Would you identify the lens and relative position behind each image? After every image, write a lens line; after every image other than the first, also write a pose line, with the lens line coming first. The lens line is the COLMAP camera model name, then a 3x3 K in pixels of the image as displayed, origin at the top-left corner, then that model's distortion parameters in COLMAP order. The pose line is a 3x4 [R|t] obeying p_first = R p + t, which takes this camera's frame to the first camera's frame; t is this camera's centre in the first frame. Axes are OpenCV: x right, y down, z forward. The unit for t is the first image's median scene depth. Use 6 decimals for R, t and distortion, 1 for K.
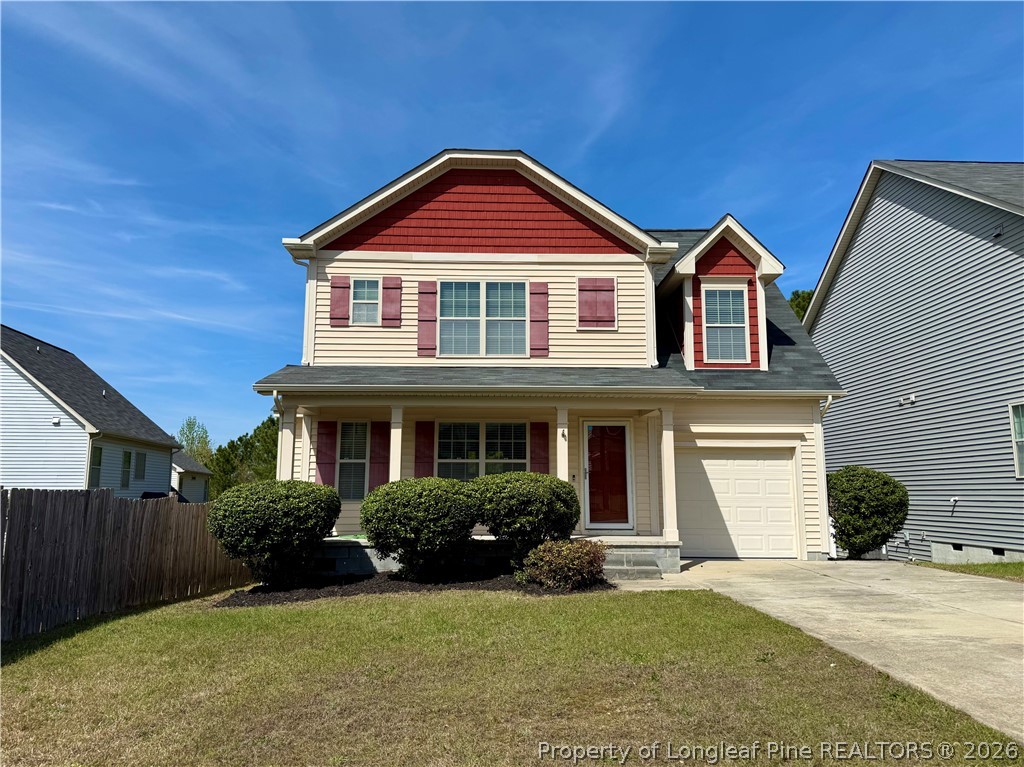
lens RADIAL K [[750.0, 0, 512.0], [0, 750.0, 383.5], [0, 0, 1]] dist [0.216426, -0.435491]
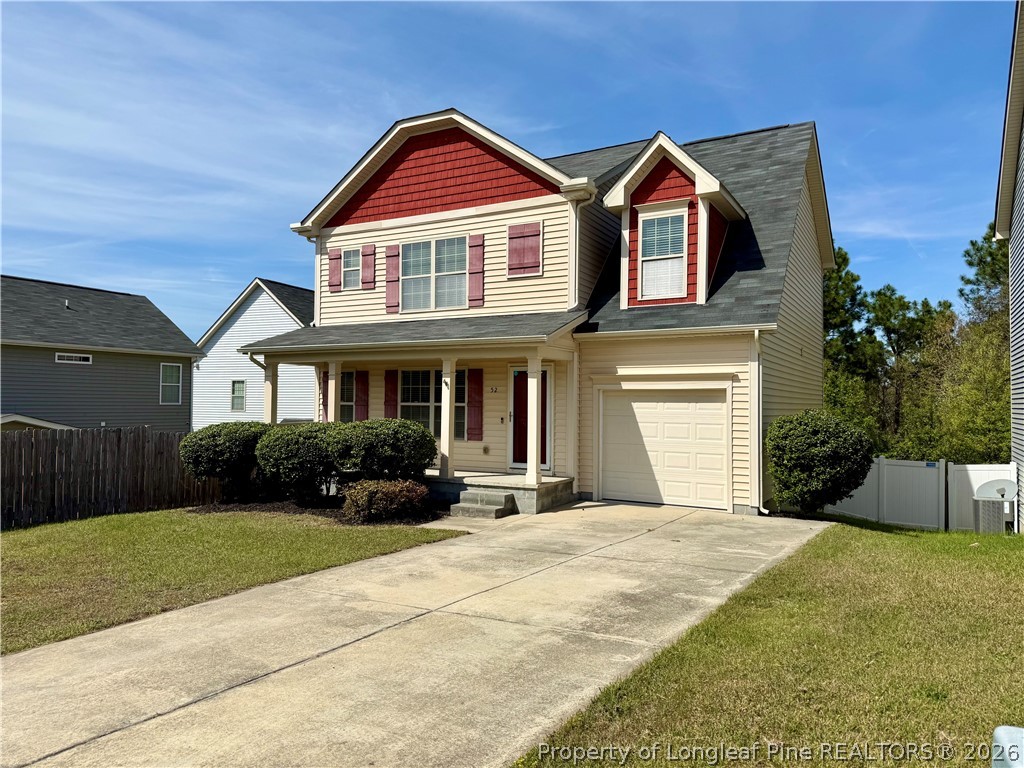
lens RADIAL K [[750.0, 0, 512.0], [0, 750.0, 384.0], [0, 0, 1]] dist [0.216426, -0.435491]
pose [[0.841399, -0.007180, -0.540367, 0.646716], [0.069290, 0.993092, 0.094696, -0.024571], [0.535954, -0.117119, 0.836084, 0.122789]]
